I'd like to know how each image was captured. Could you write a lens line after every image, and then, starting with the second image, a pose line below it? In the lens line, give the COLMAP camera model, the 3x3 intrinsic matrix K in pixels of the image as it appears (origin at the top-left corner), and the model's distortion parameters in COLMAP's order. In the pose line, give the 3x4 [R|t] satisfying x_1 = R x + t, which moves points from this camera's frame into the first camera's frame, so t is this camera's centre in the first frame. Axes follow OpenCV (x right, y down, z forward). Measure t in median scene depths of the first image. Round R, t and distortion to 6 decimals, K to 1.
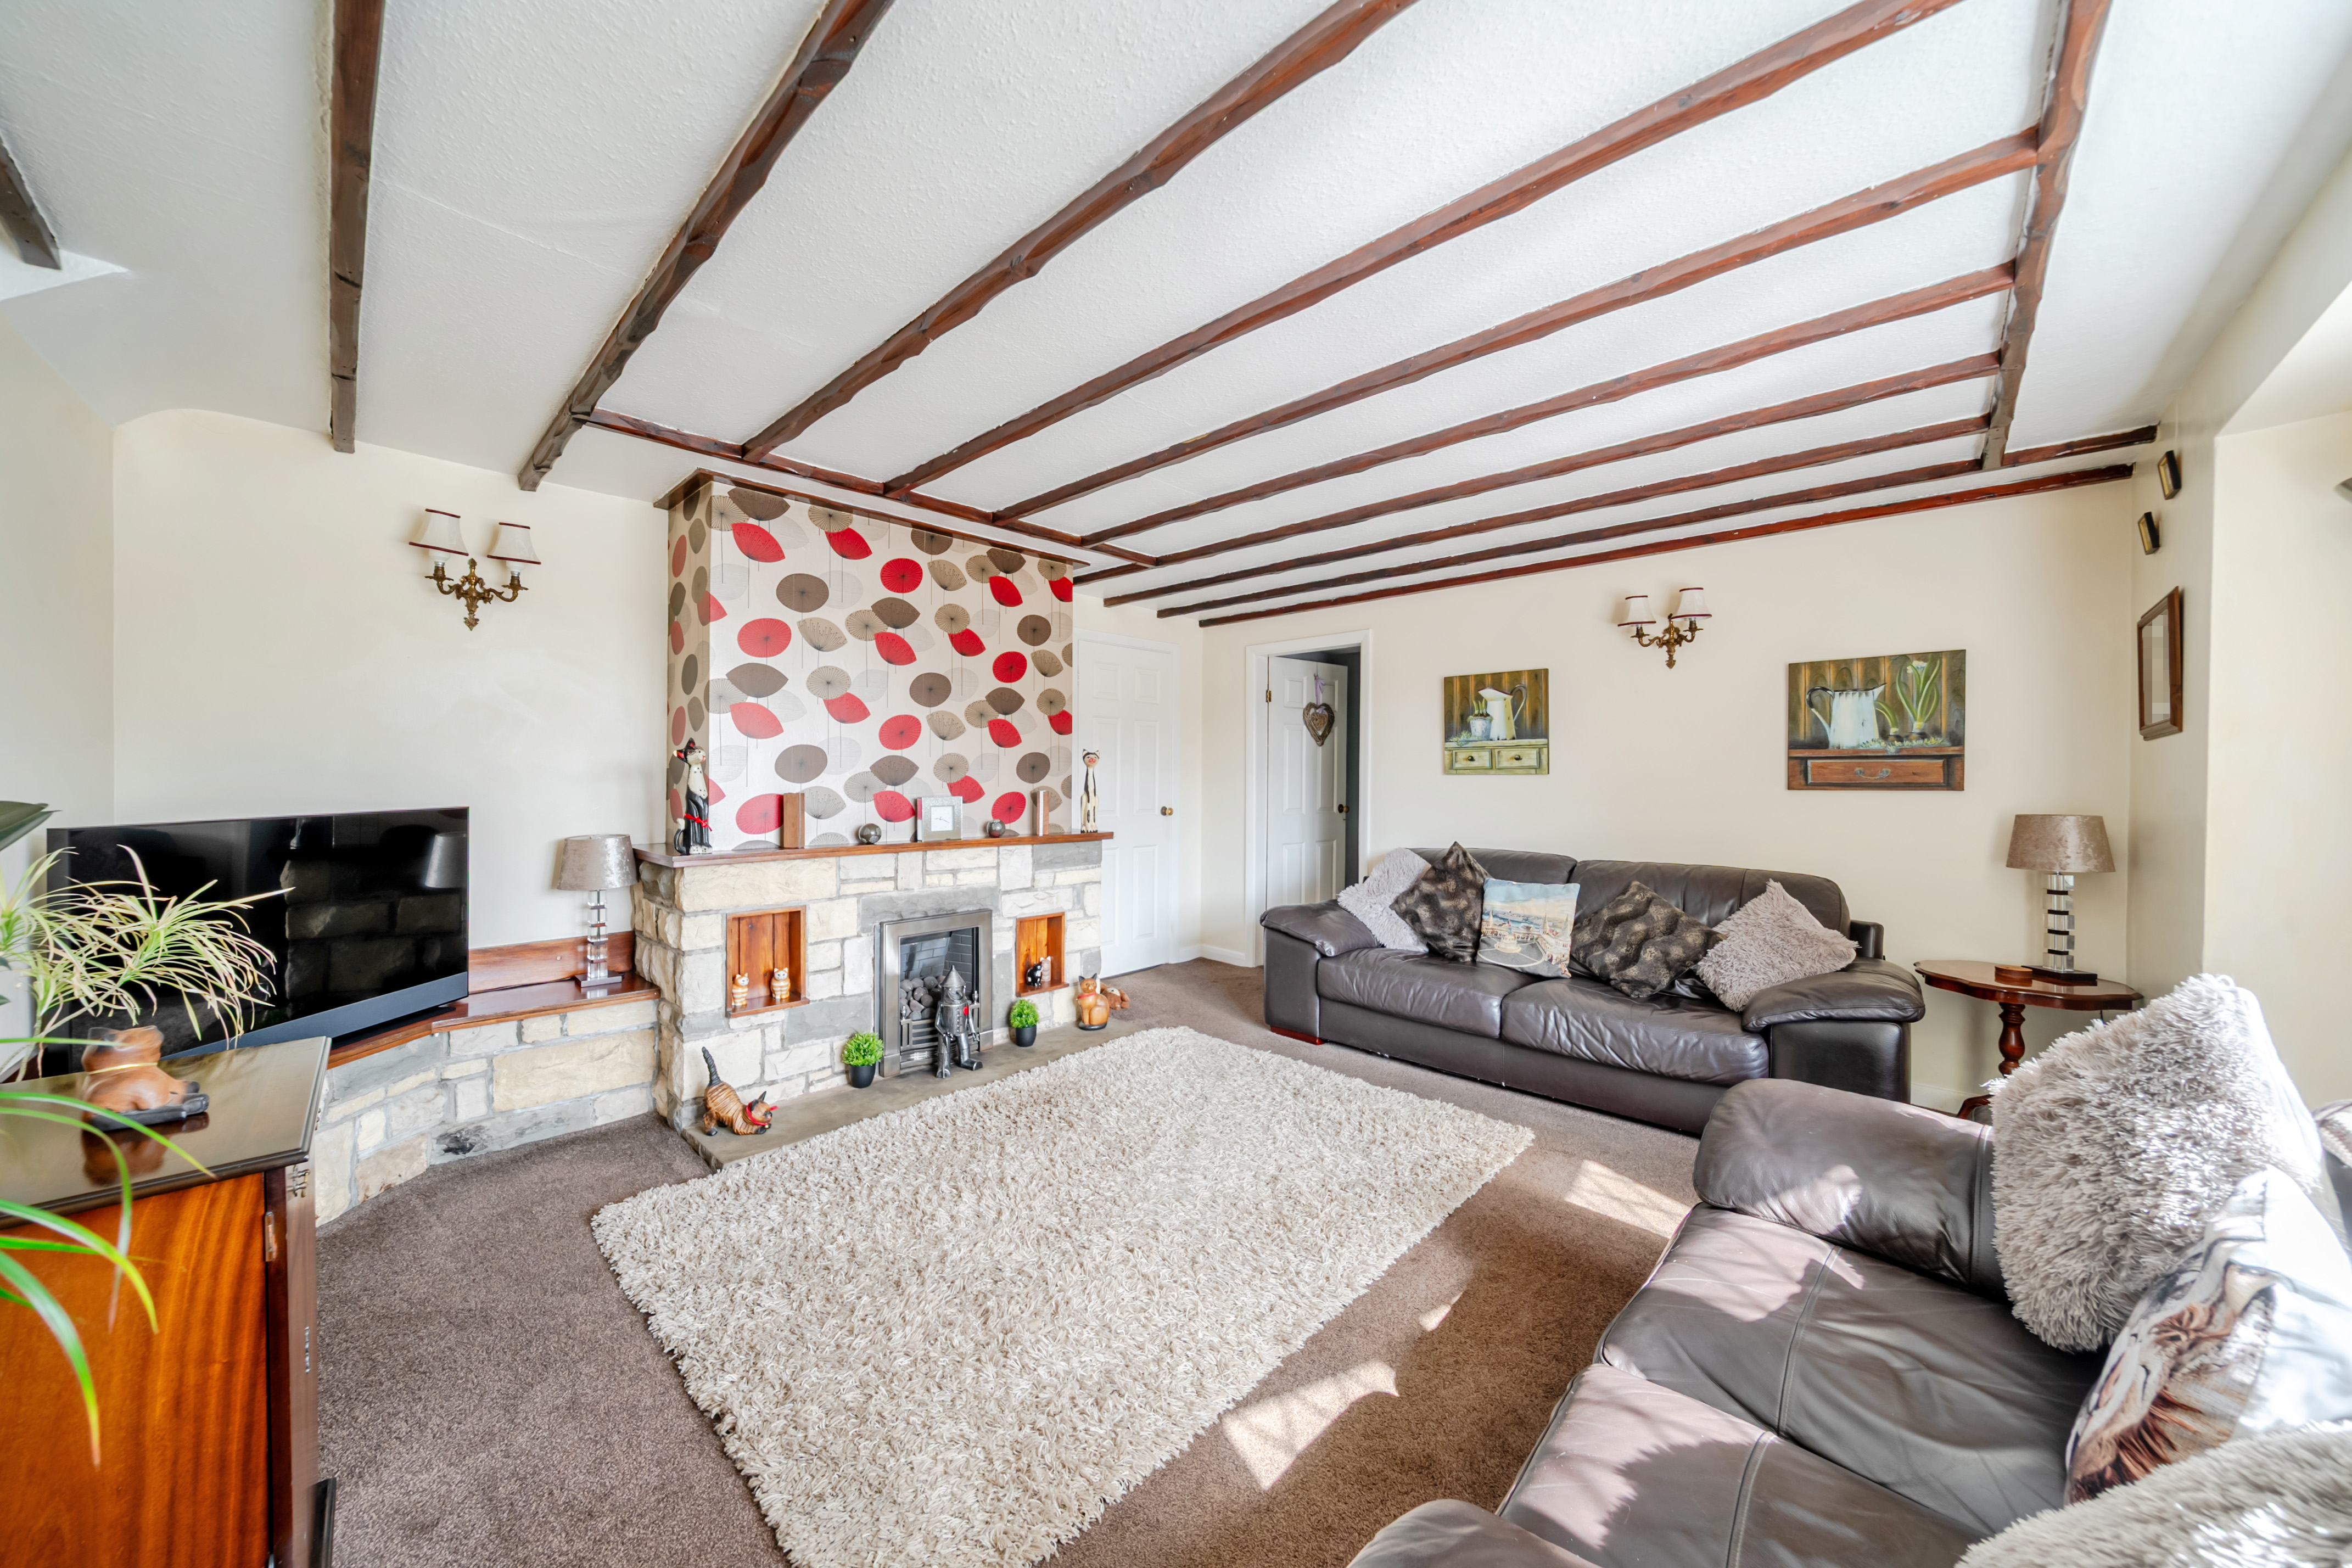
lens RADIAL K [[806.1, 0, 1167.8], [0, 806.1, 779.2], [0, 0, 1]] dist [-0.001738, -0.000187]
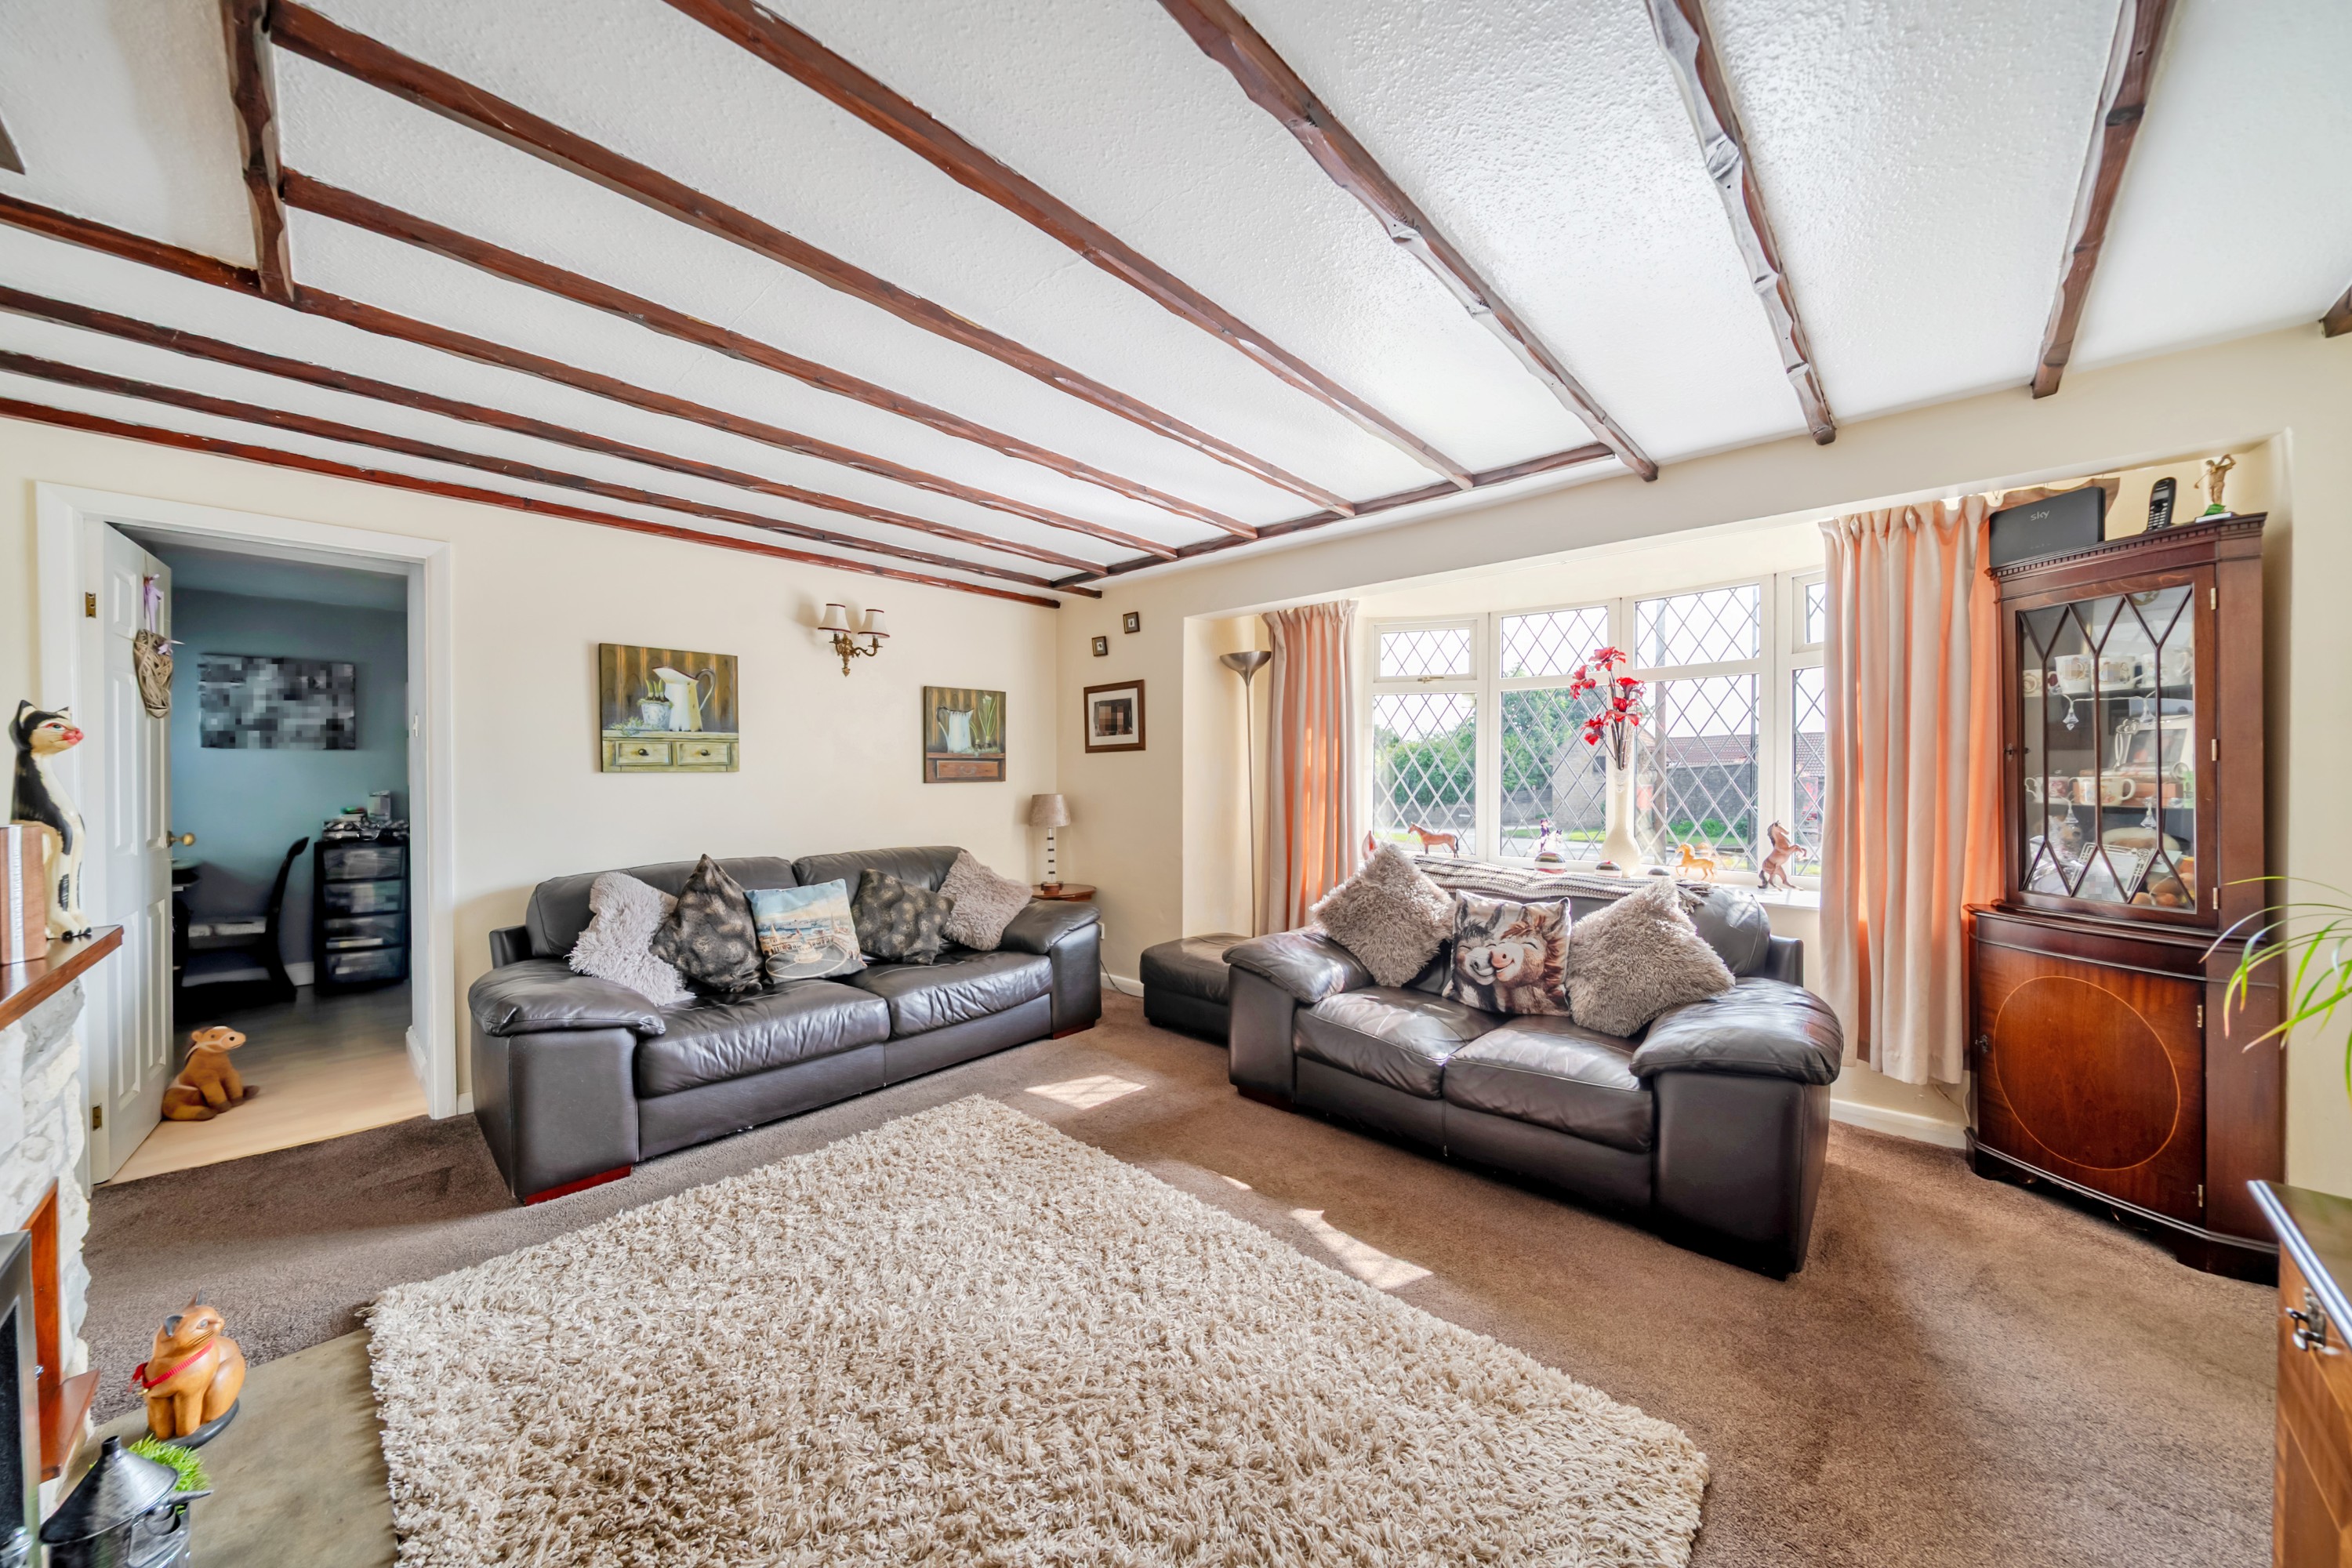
lens RADIAL K [[806.1, 0, 1181.5], [0, 806.1, 784.4], [0, 0, 1]] dist [-0.001738, -0.000187]
pose [[-0.001902, -0.016554, 0.999861, -0.533921], [0.009901, 0.999814, 0.016572, -0.002477], [-0.999949, 0.009931, -0.001737, 0.598101]]
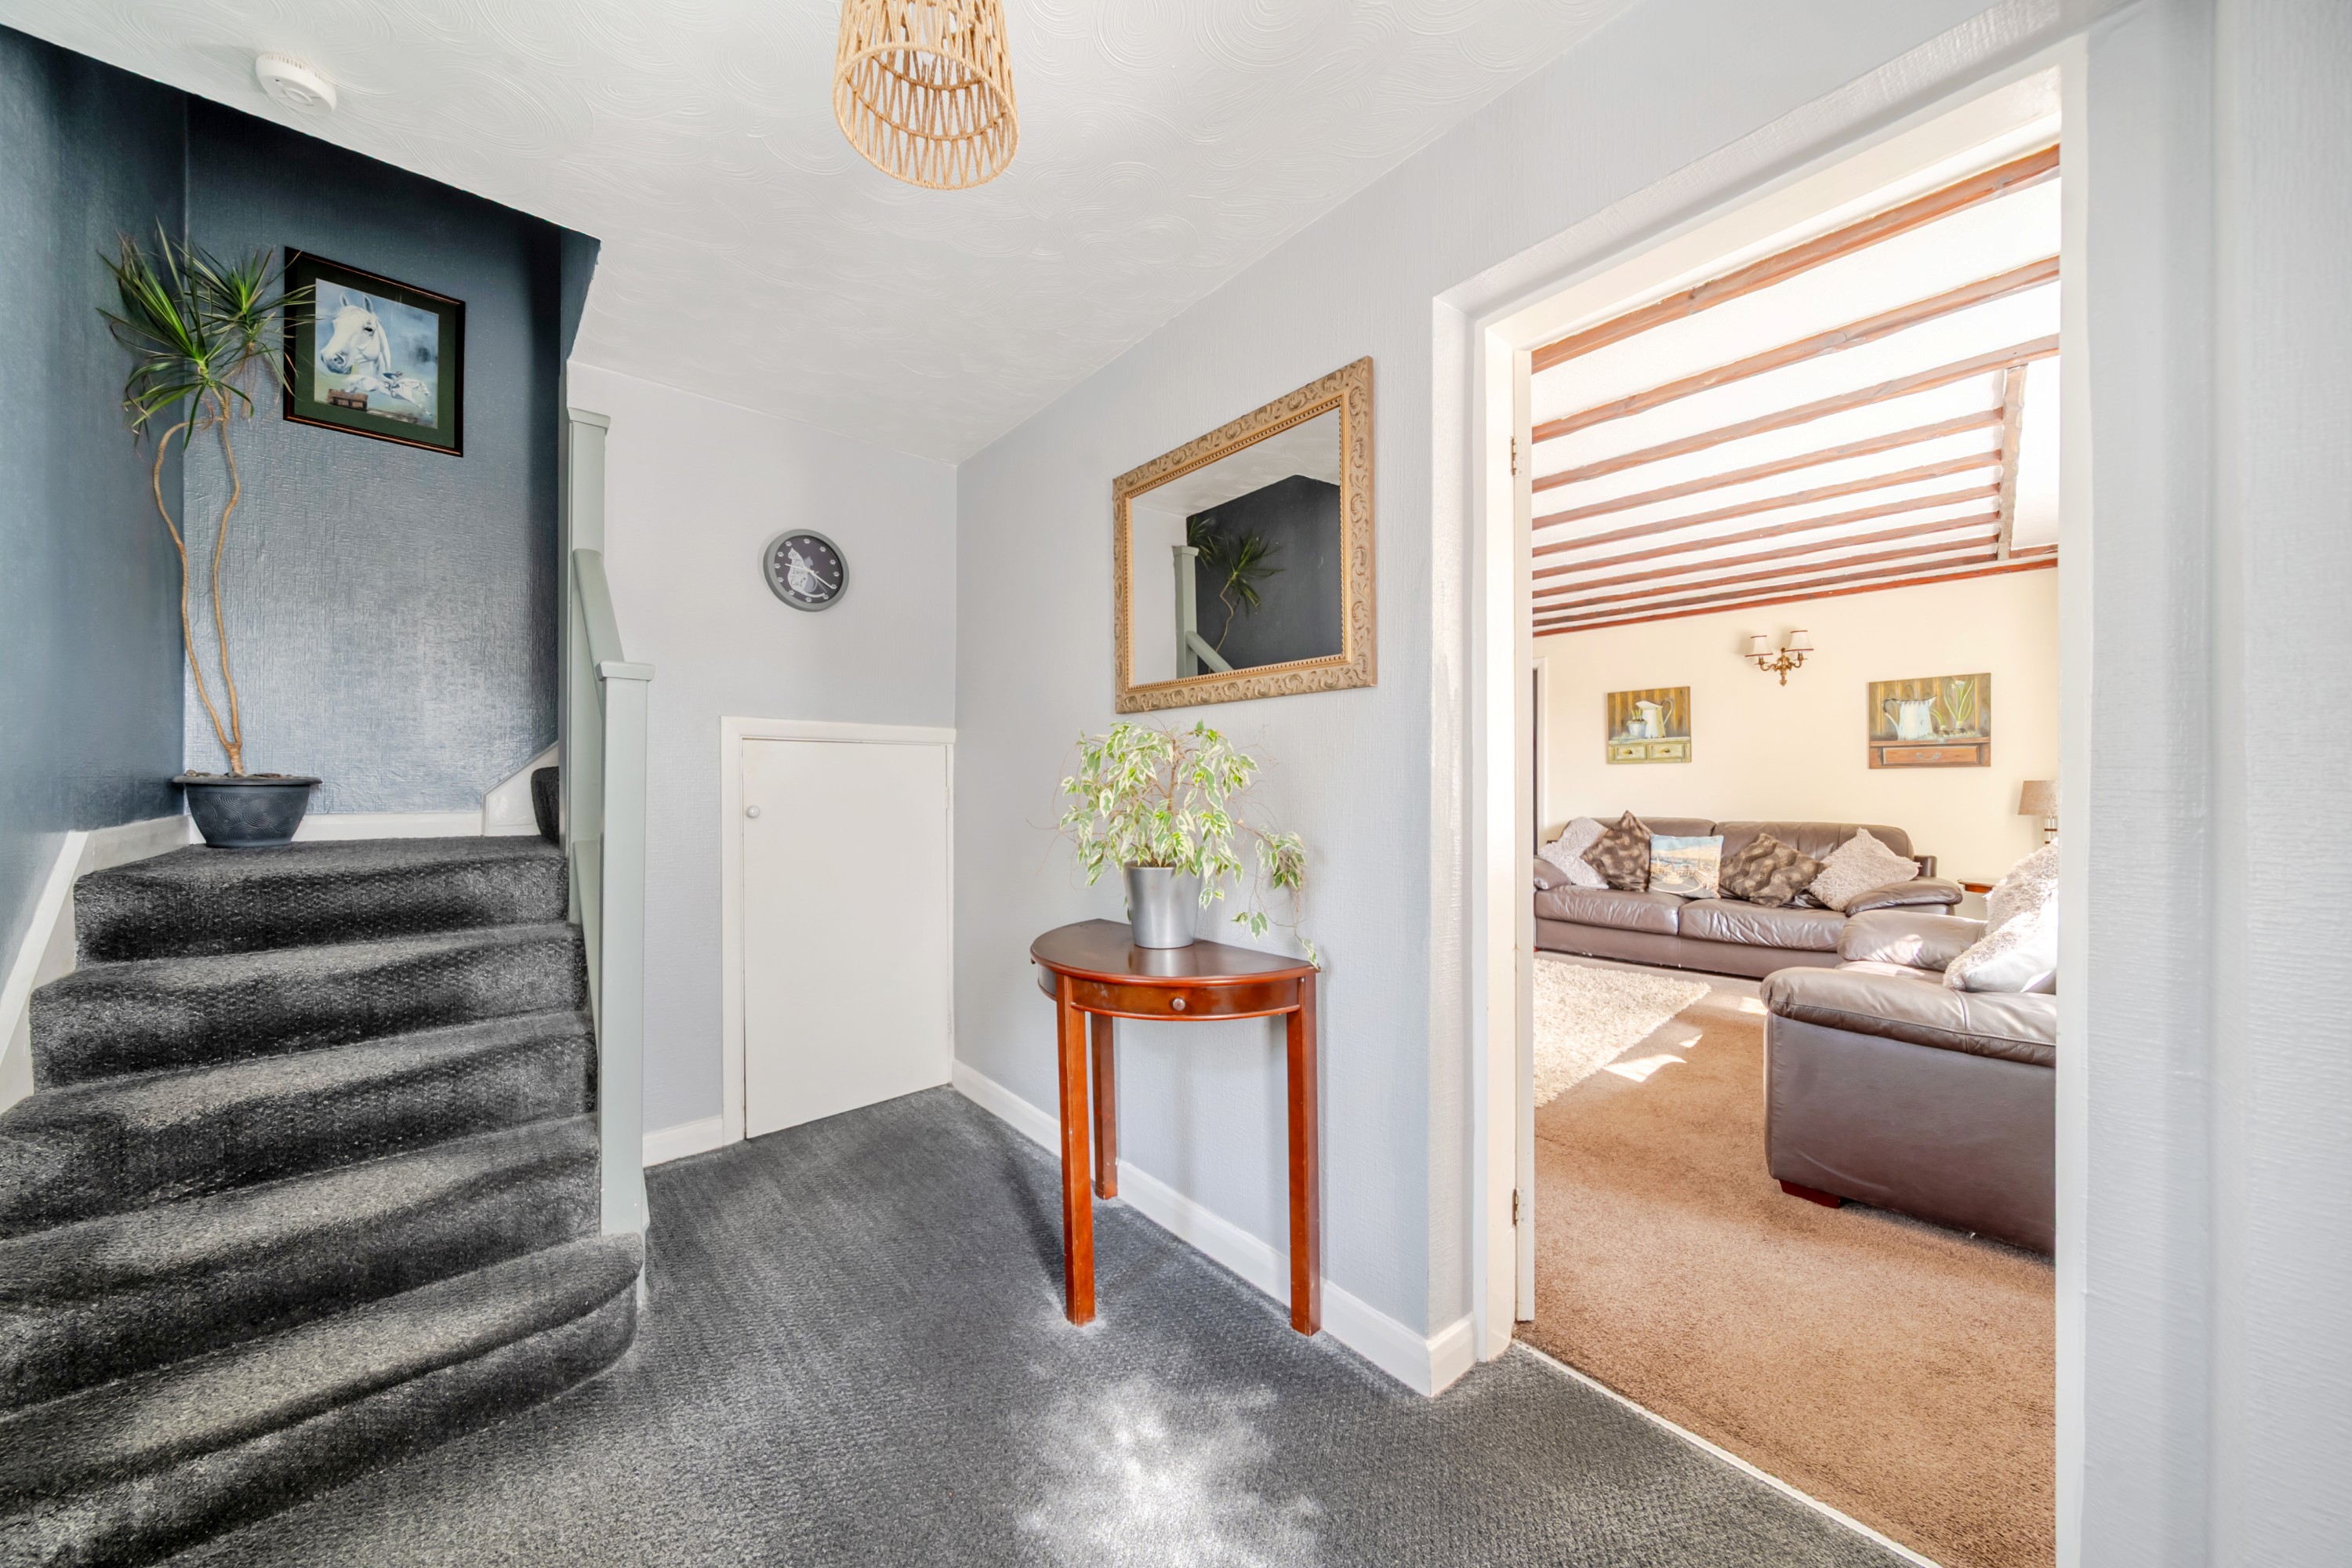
lens RADIAL K [[806.1, 0, 1191.1], [0, 806.1, 786.6], [0, 0, 1]] dist [-0.001738, -0.000187]
pose [[0.999606, -0.010799, -0.025893, -0.426536], [0.010757, 0.999941, -0.001744, 0.035015], [0.025911, 0.001465, 0.999663, -0.496288]]
